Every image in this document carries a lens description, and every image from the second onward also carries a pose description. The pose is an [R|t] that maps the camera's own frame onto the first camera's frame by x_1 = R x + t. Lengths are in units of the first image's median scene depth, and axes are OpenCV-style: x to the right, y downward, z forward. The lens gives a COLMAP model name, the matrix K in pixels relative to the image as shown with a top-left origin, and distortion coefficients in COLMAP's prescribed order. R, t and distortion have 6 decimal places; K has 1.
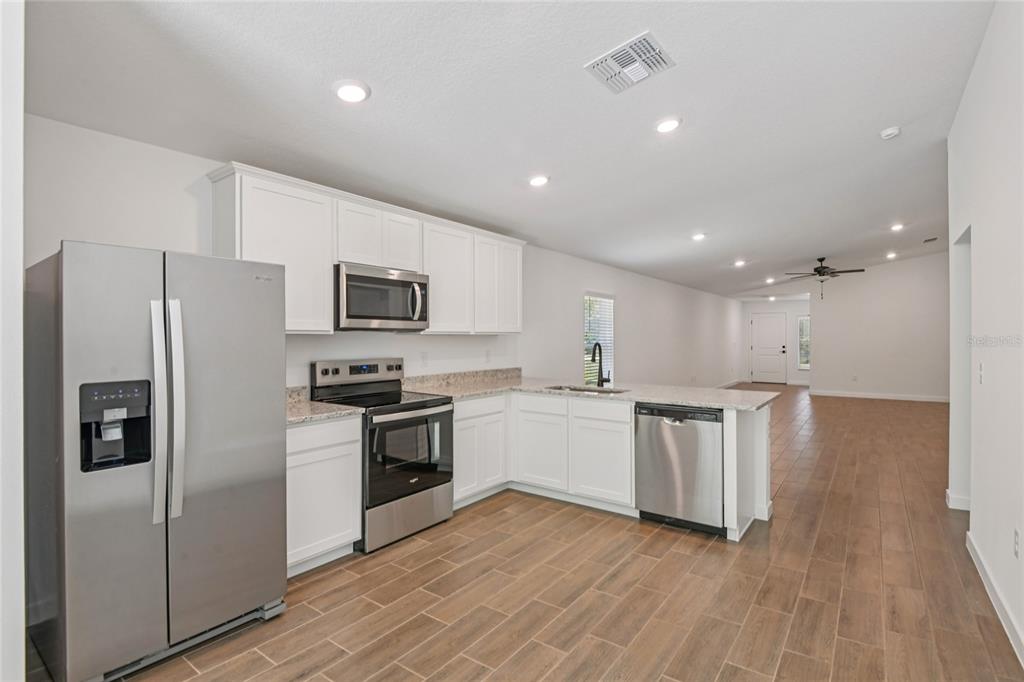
lens RADIAL K [[485.7, 0, 512.0], [0, 485.7, 341.0], [0, 0, 1]] dist [-0.001342, -0.021475]
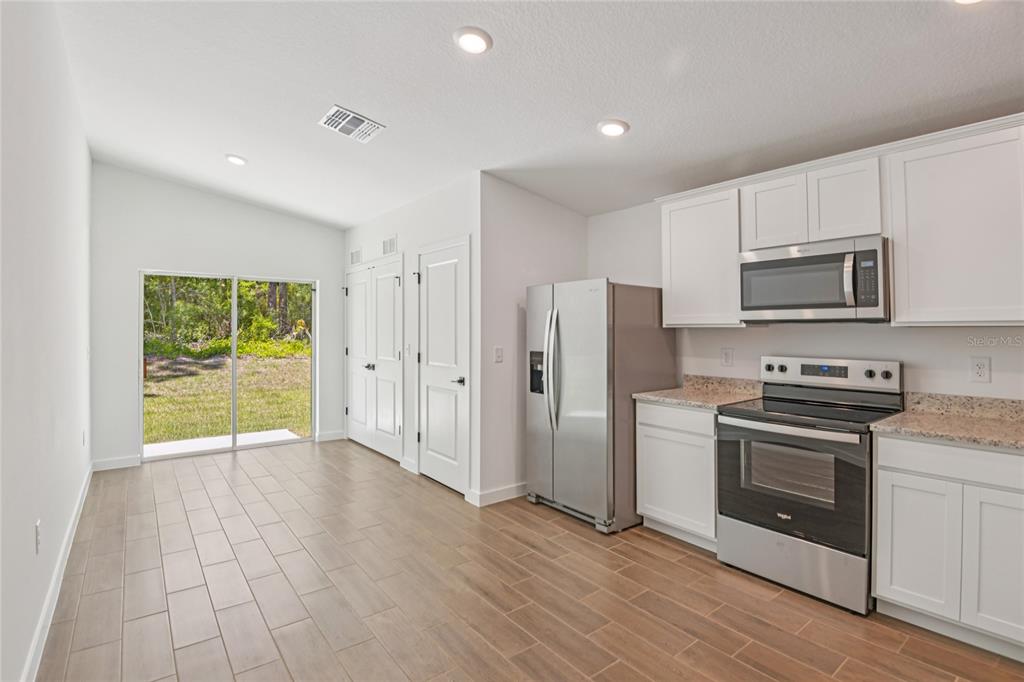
lens RADIAL K [[492.3, 0, 515.5], [0, 492.3, 317.3], [0, 0, 1]] dist [0.000004, -0.021919]
pose [[-0.250140, -0.016860, -0.968063, 0.746853], [-0.008670, 0.999847, -0.015173, -0.016003], [0.968171, 0.004597, -0.250248, 0.877235]]
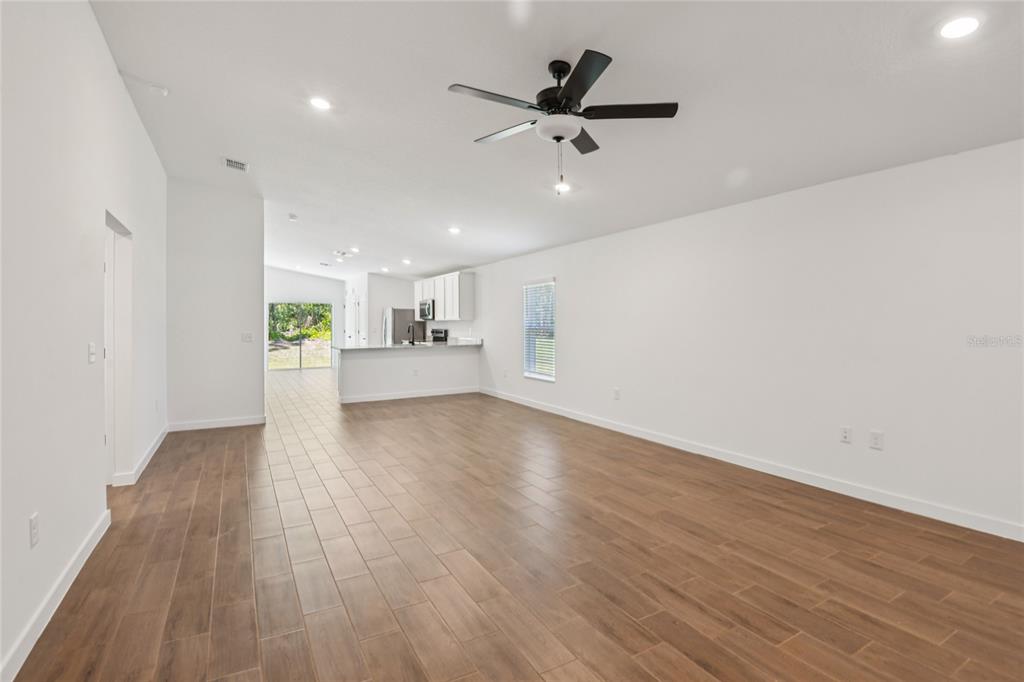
lens RADIAL K [[492.3, 0, 515.5], [0, 492.3, 317.3], [0, 0, 1]] dist [0.000004, -0.021919]
pose [[-0.391293, -0.005049, -0.920252, 0.816517], [-0.006858, 0.999973, -0.002571, -0.016859], [0.920241, 0.005305, -0.391317, 0.955513]]
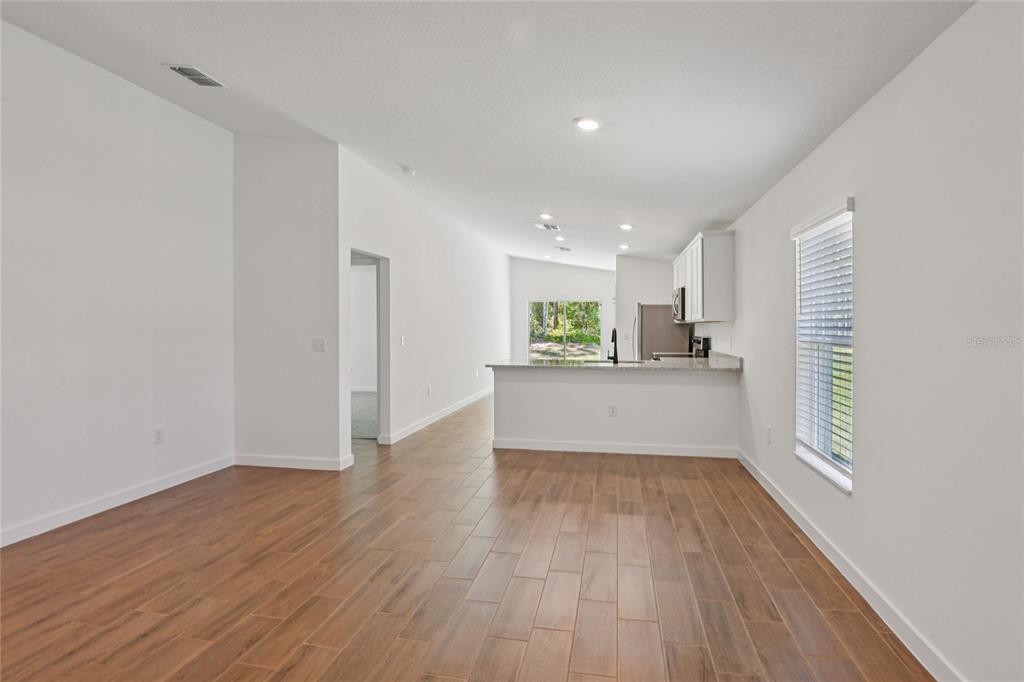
lens RADIAL K [[521.6, 0, 520.1], [0, 521.6, 327.3], [0, 0, 1]] dist [-0.001754, -0.000155]
pose [[-0.893108, 0.002043, -0.449838, 0.770428], [-0.005162, 0.999877, 0.014790, -0.016555], [0.449813, 0.015531, -0.892988, 0.948114]]
